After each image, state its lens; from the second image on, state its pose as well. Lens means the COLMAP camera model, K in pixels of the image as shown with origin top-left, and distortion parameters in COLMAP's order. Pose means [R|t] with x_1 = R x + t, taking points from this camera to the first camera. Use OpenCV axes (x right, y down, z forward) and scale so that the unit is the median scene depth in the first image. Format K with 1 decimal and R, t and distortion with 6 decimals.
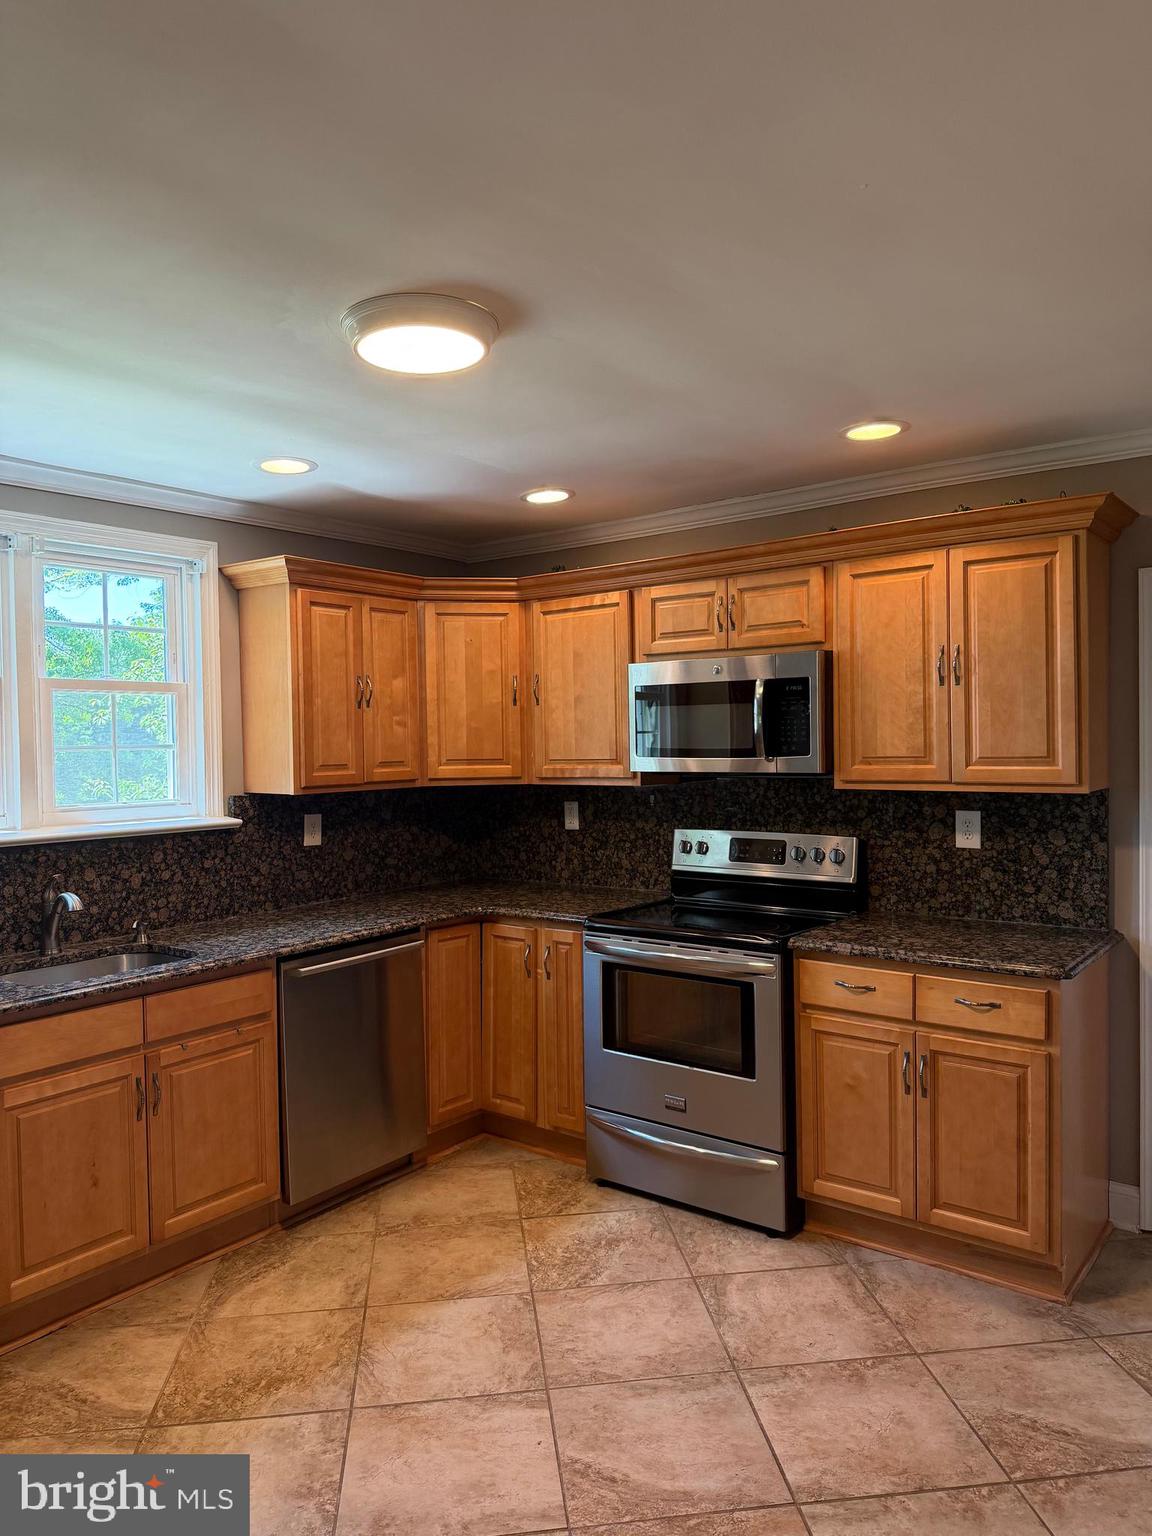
lens RADIAL K [[1080.7, 0, 570.9], [0, 1080.7, 756.7], [0, 0, 1]] dist [0.028027, -0.040718]
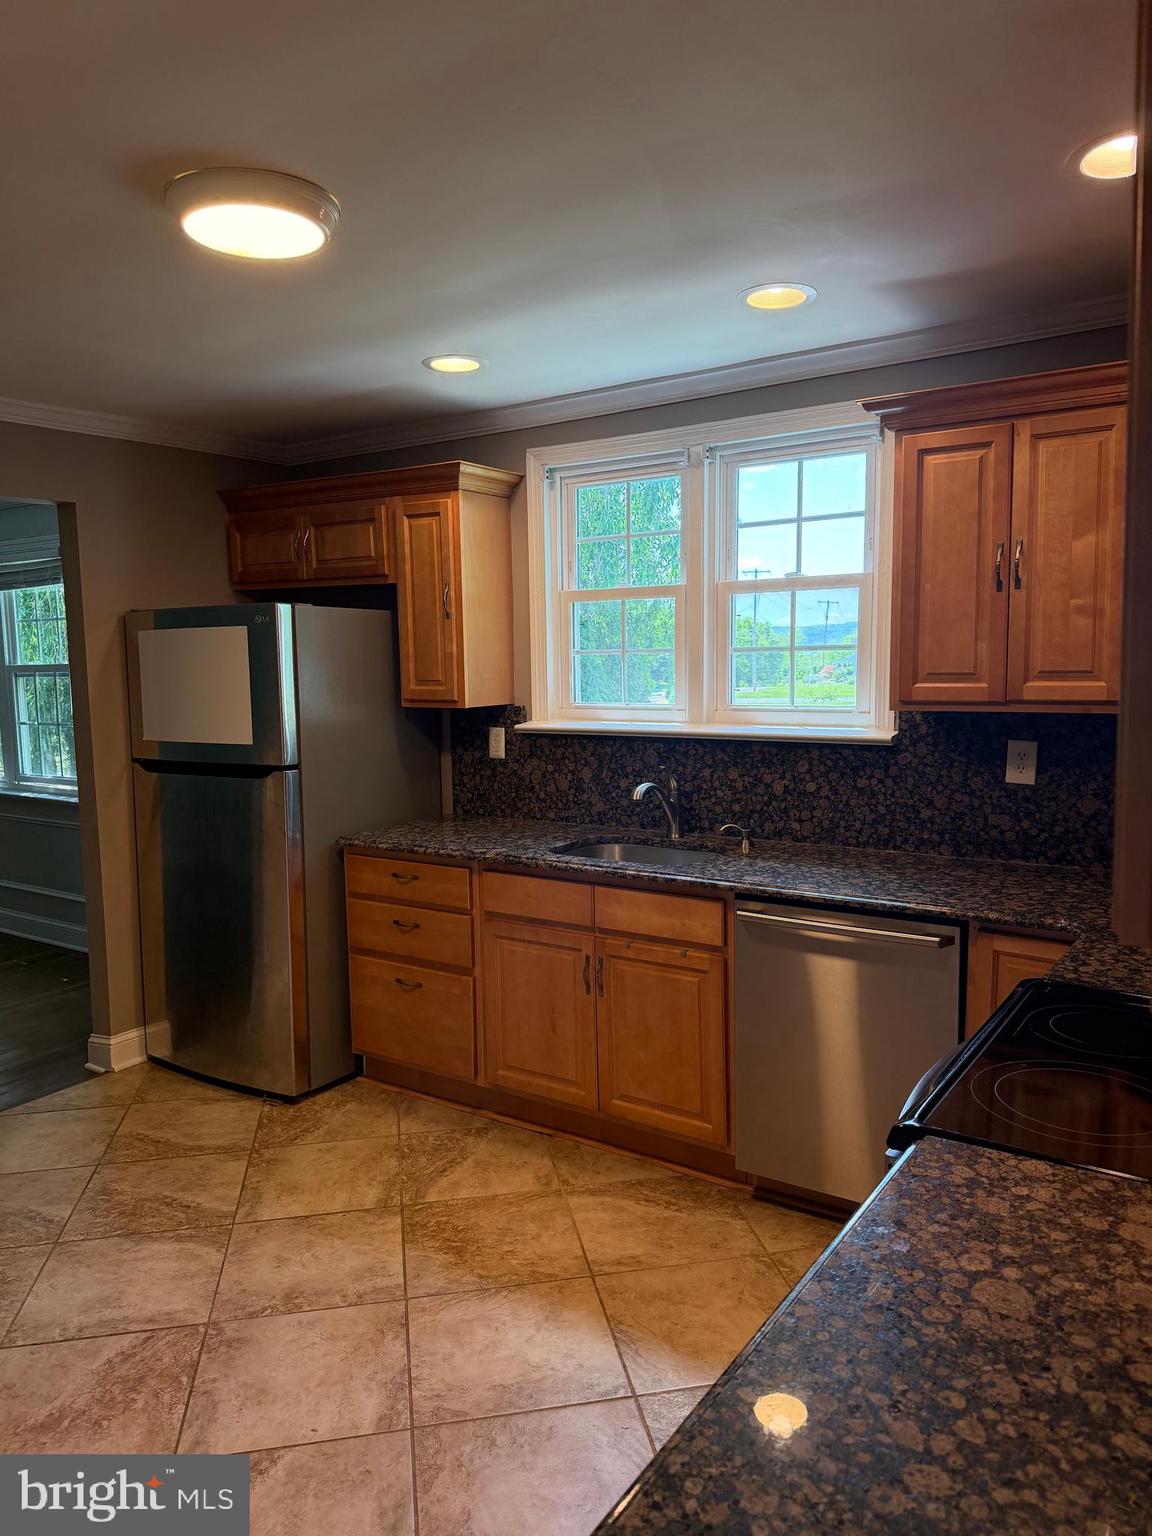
lens RADIAL K [[1080.7, 0, 578.3], [0, 1080.7, 770.2], [0, 0, 1]] dist [0.028027, -0.040718]
pose [[0.064285, 0.123910, -0.990209, 0.501023], [-0.000347, 0.992264, 0.124145, -0.018293], [0.997932, -0.007637, 0.063831, 0.715453]]
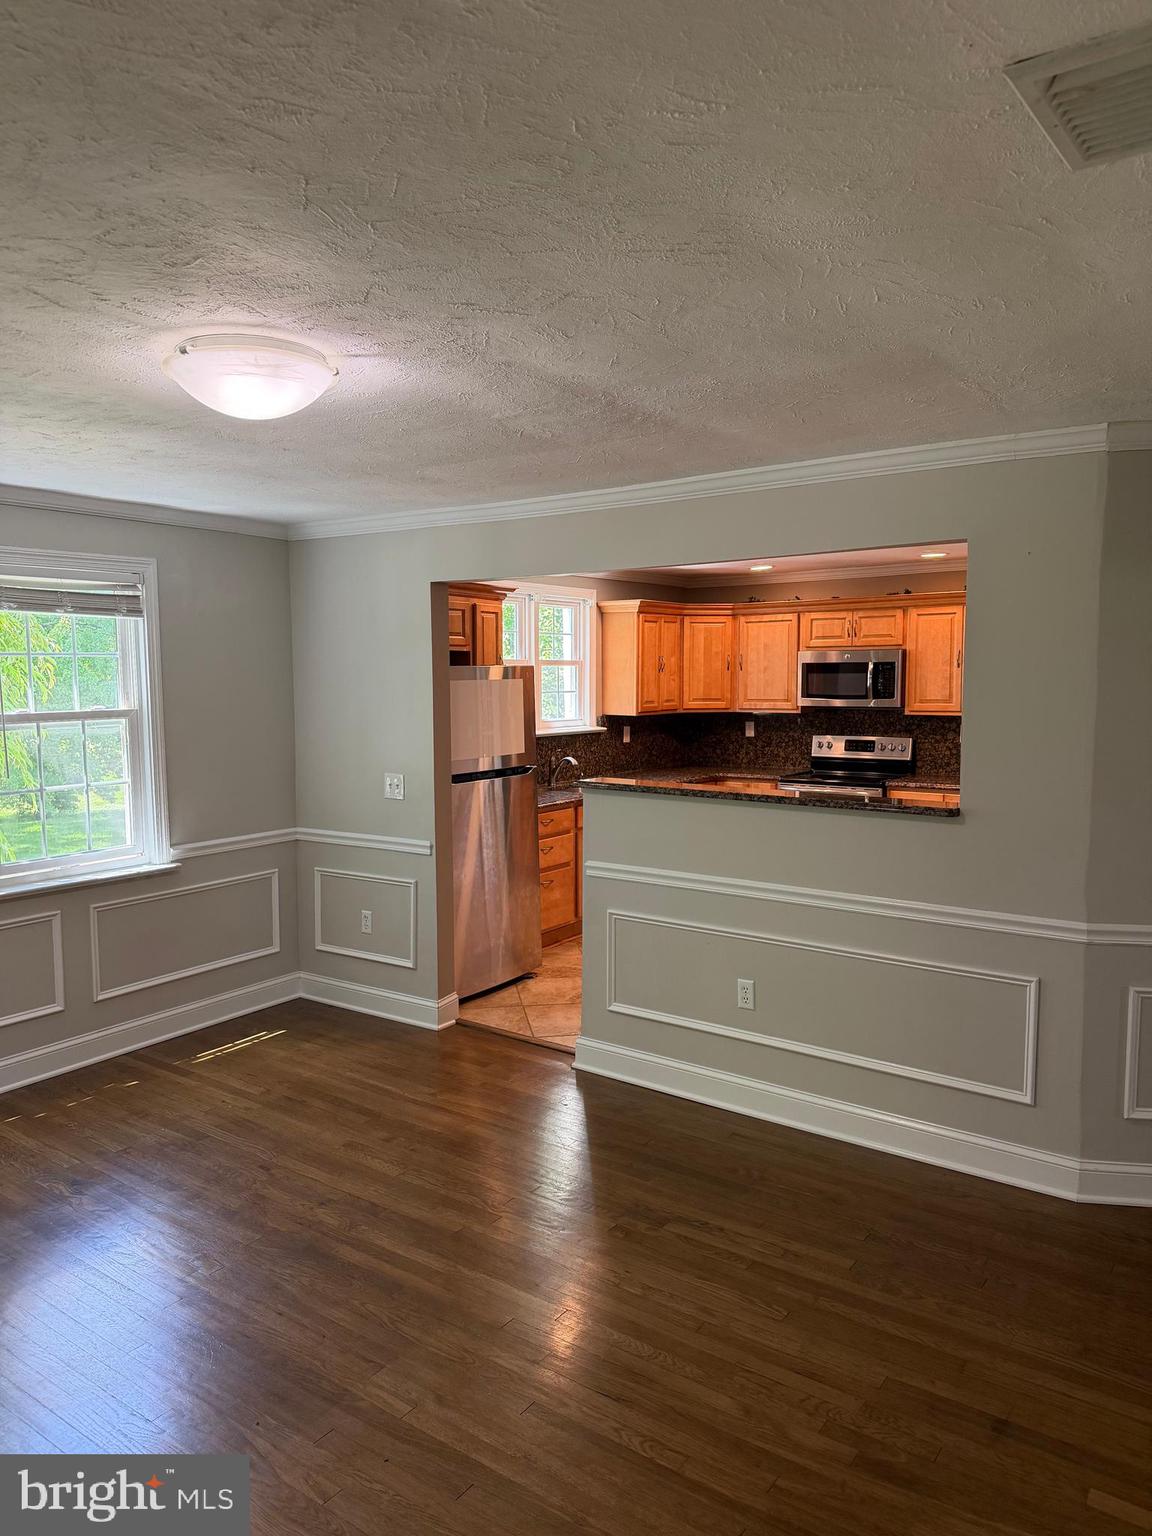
lens RADIAL K [[1080.7, 0, 545.5], [0, 1080.7, 771.3], [0, 0, 1]] dist [0.028027, -0.040718]
pose [[0.999882, 0.006572, 0.013908, -0.446851], [-0.007596, 0.997158, 0.074955, -0.012132], [-0.013376, -0.075051, 0.997090, -1.020011]]
